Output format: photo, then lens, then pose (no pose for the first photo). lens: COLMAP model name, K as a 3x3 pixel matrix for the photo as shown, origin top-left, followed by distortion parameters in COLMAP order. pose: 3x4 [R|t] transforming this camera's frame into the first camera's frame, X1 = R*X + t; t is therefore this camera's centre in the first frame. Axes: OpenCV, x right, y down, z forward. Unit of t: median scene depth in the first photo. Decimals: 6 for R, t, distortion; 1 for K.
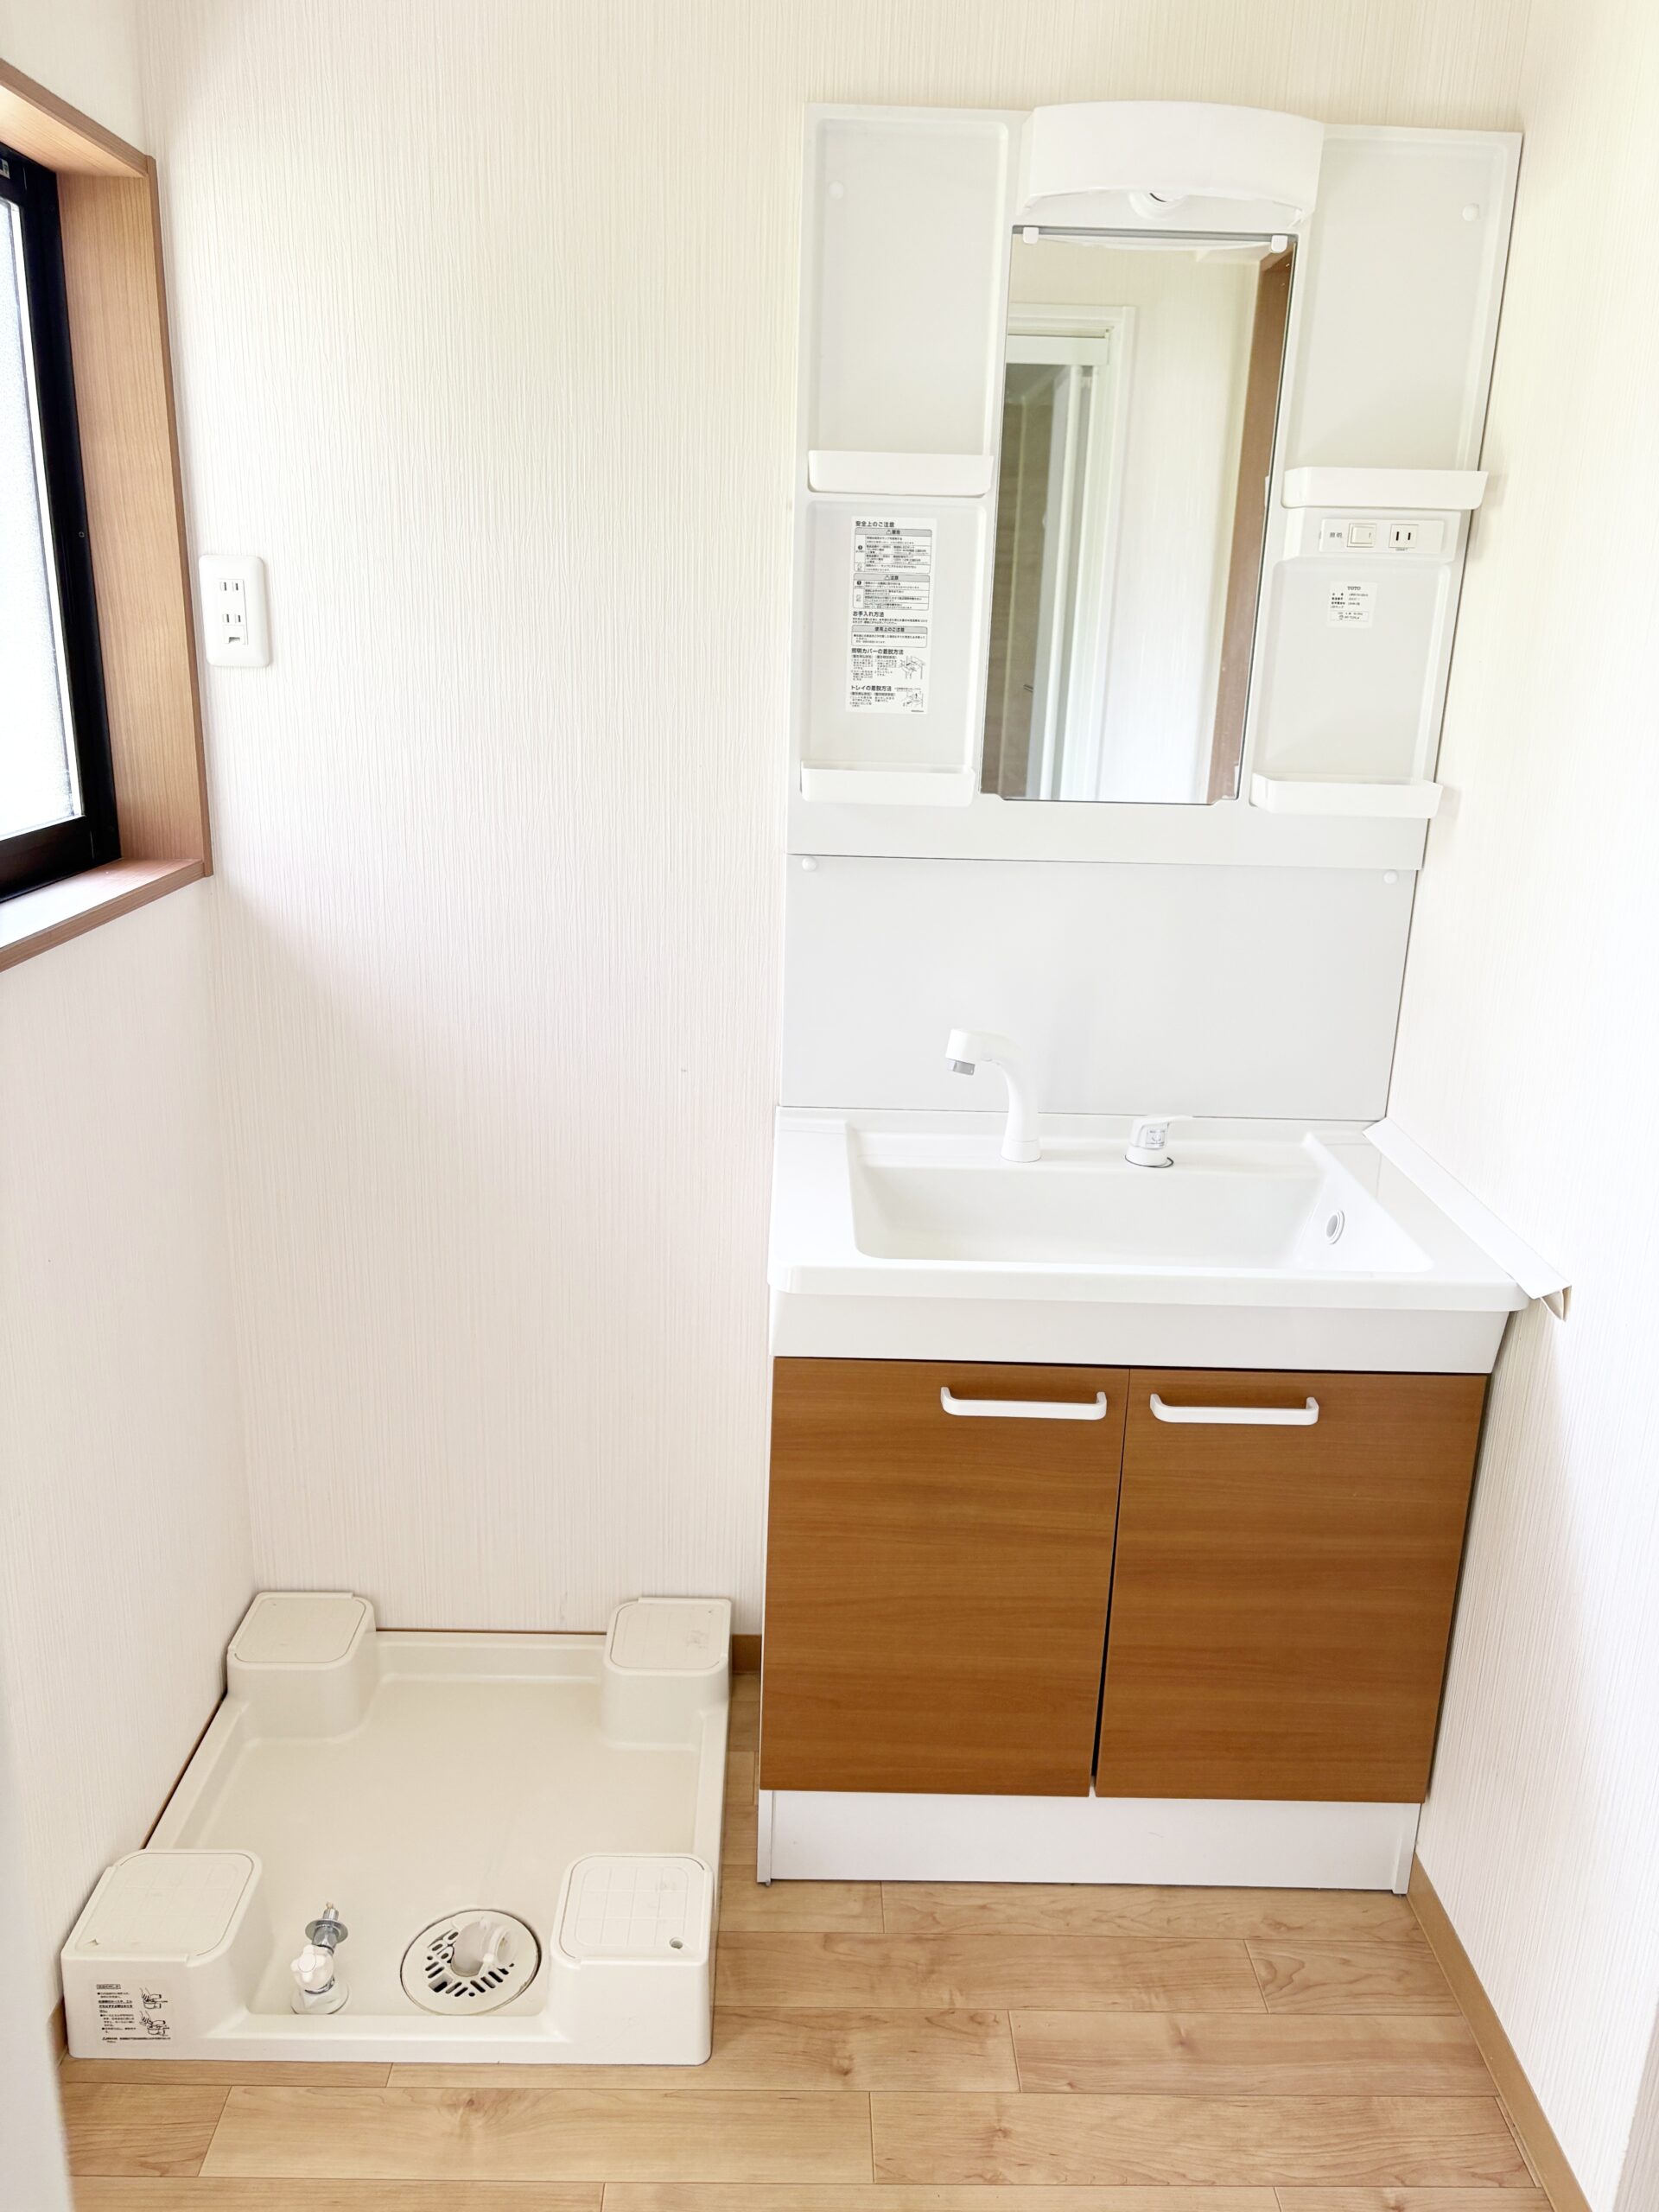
lens RADIAL K [[1672.6, 0, 820.0], [0, 1672.6, 1104.5], [0, 0, 1]] dist [0.034077, -0.030749]
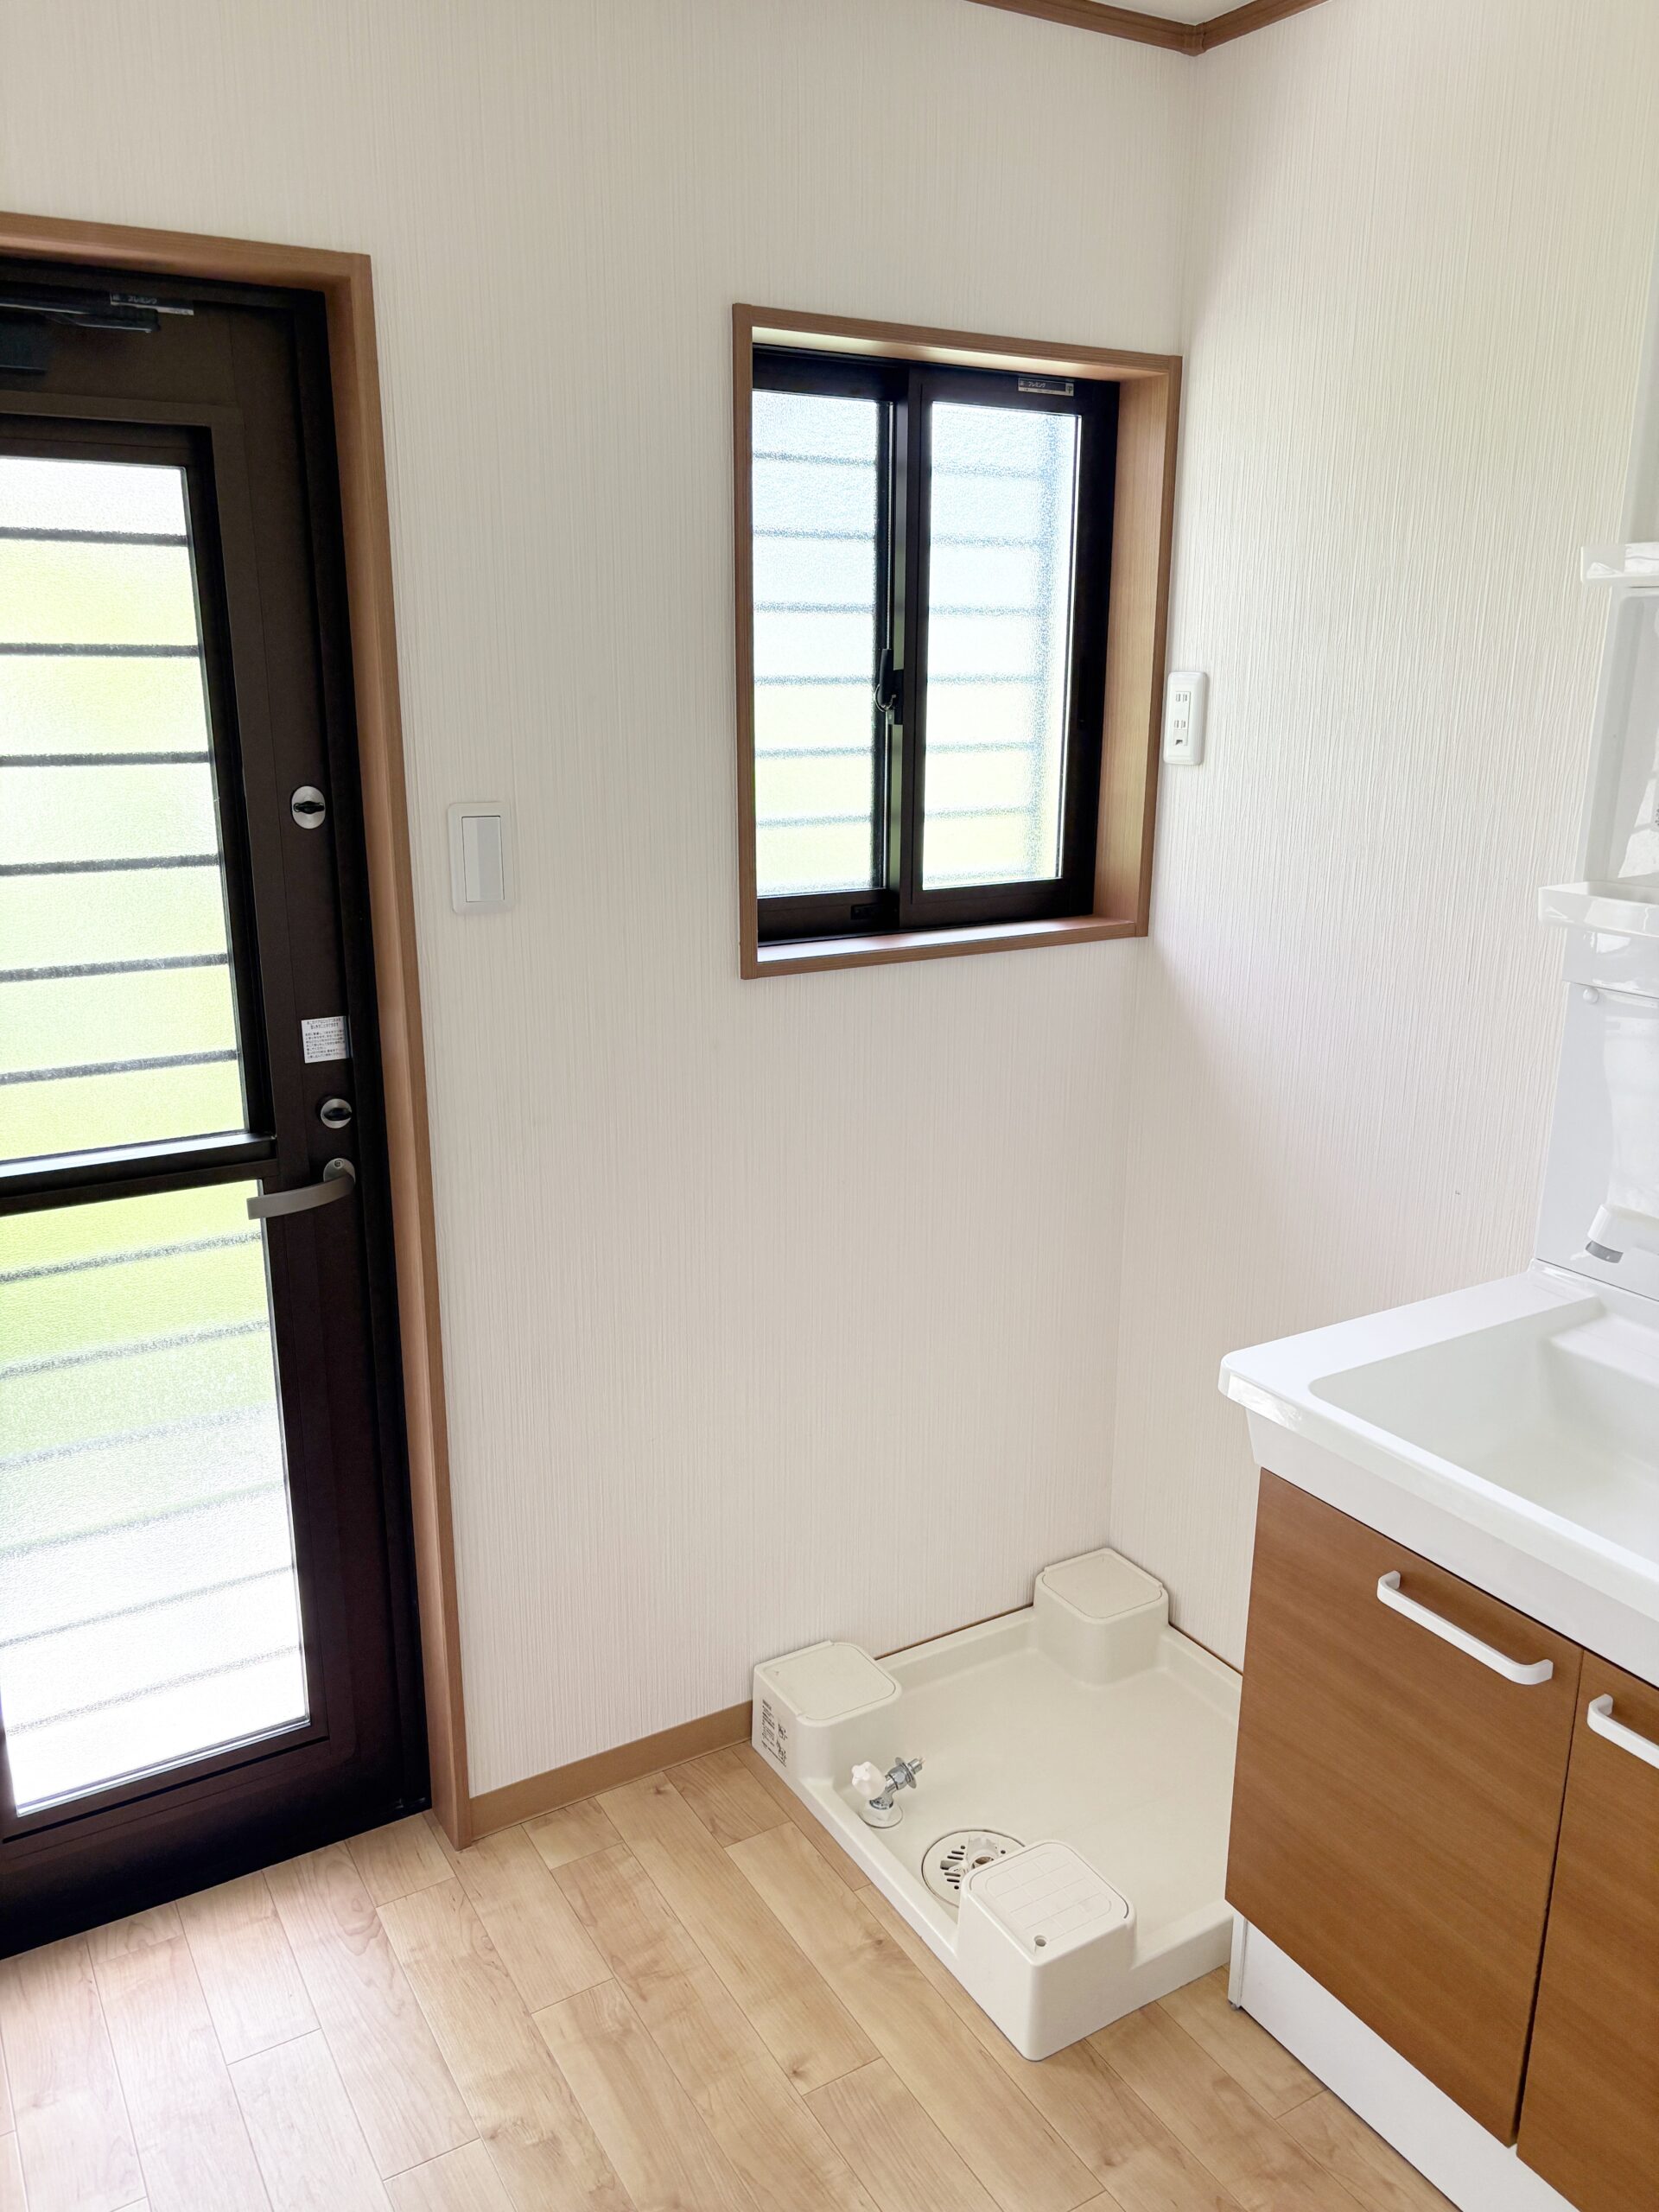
lens RADIAL K [[1672.6, 0, 811.9], [0, 1672.6, 1104.6], [0, 0, 1]] dist [0.034077, -0.030749]
pose [[0.493678, 0.198131, -0.846774, 0.631795], [-0.234606, 0.967943, 0.089705, -0.081218], [0.837402, 0.154373, 0.524335, 0.221126]]
